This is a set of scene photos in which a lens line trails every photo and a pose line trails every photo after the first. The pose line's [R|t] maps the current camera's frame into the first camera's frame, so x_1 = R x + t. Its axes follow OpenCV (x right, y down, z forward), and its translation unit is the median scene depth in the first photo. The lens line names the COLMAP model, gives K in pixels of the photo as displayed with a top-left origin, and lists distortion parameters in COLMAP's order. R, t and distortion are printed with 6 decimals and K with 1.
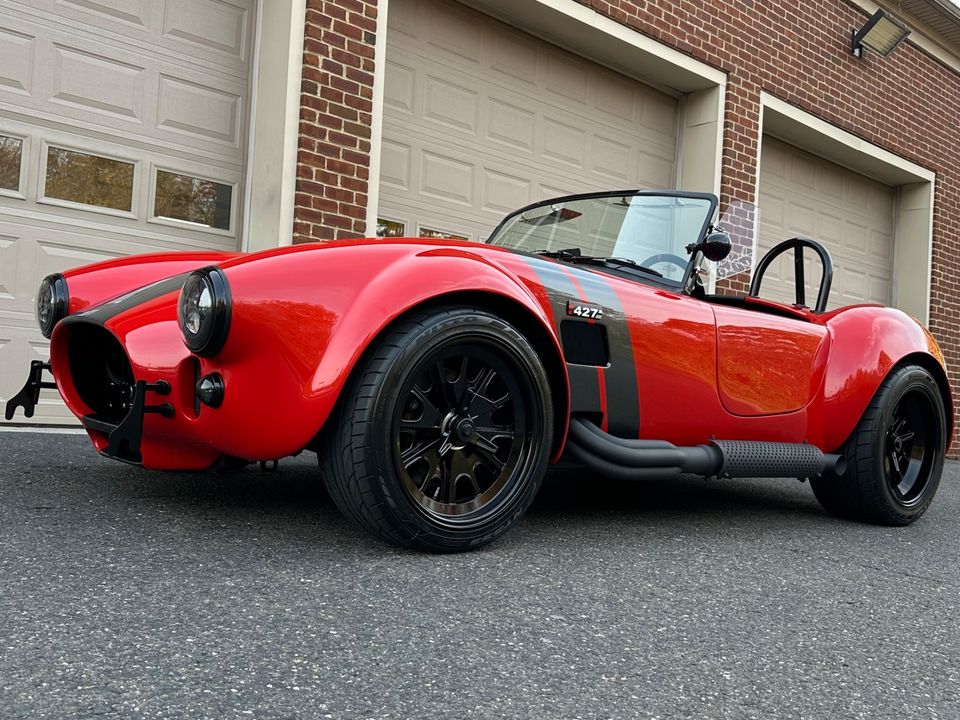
lens RADIAL K [[931.0, 0, 483.4], [0, 931.0, 389.2], [0, 0, 1]] dist [0.127076, -0.254099]
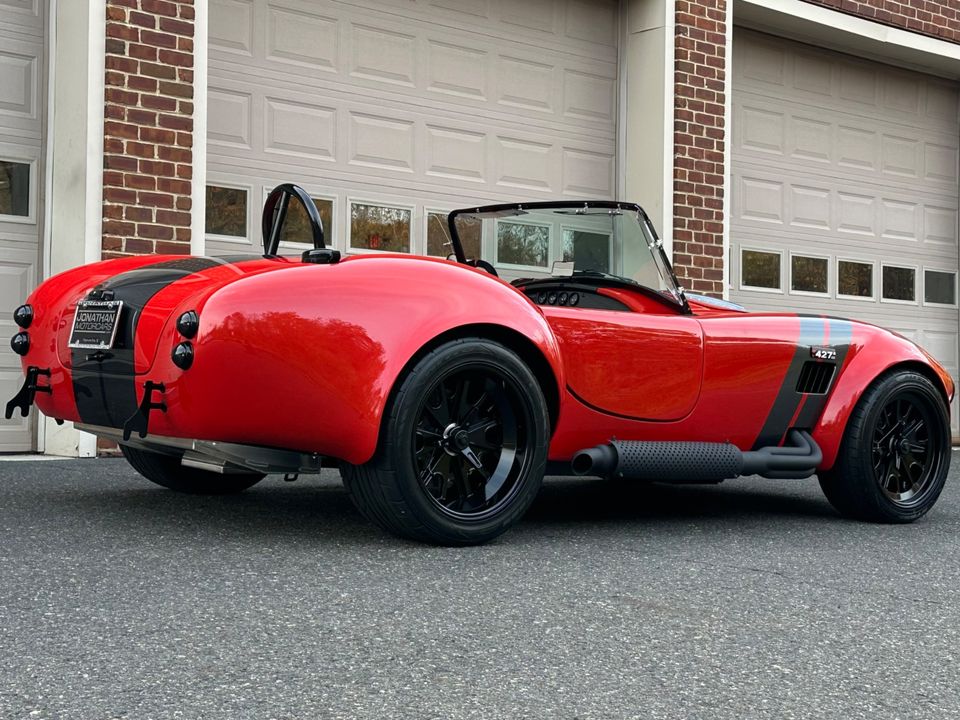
lens RADIAL K [[1547.0, 0, 480.0], [0, 1547.0, 360.0], [0, 0, 1]] dist [0.038108, 0.087978]
pose [[0.998948, -0.045081, -0.008416, 0.138636], [0.044978, 0.998916, -0.012016, -0.005897], [0.008948, 0.011625, 0.999892, -0.382936]]
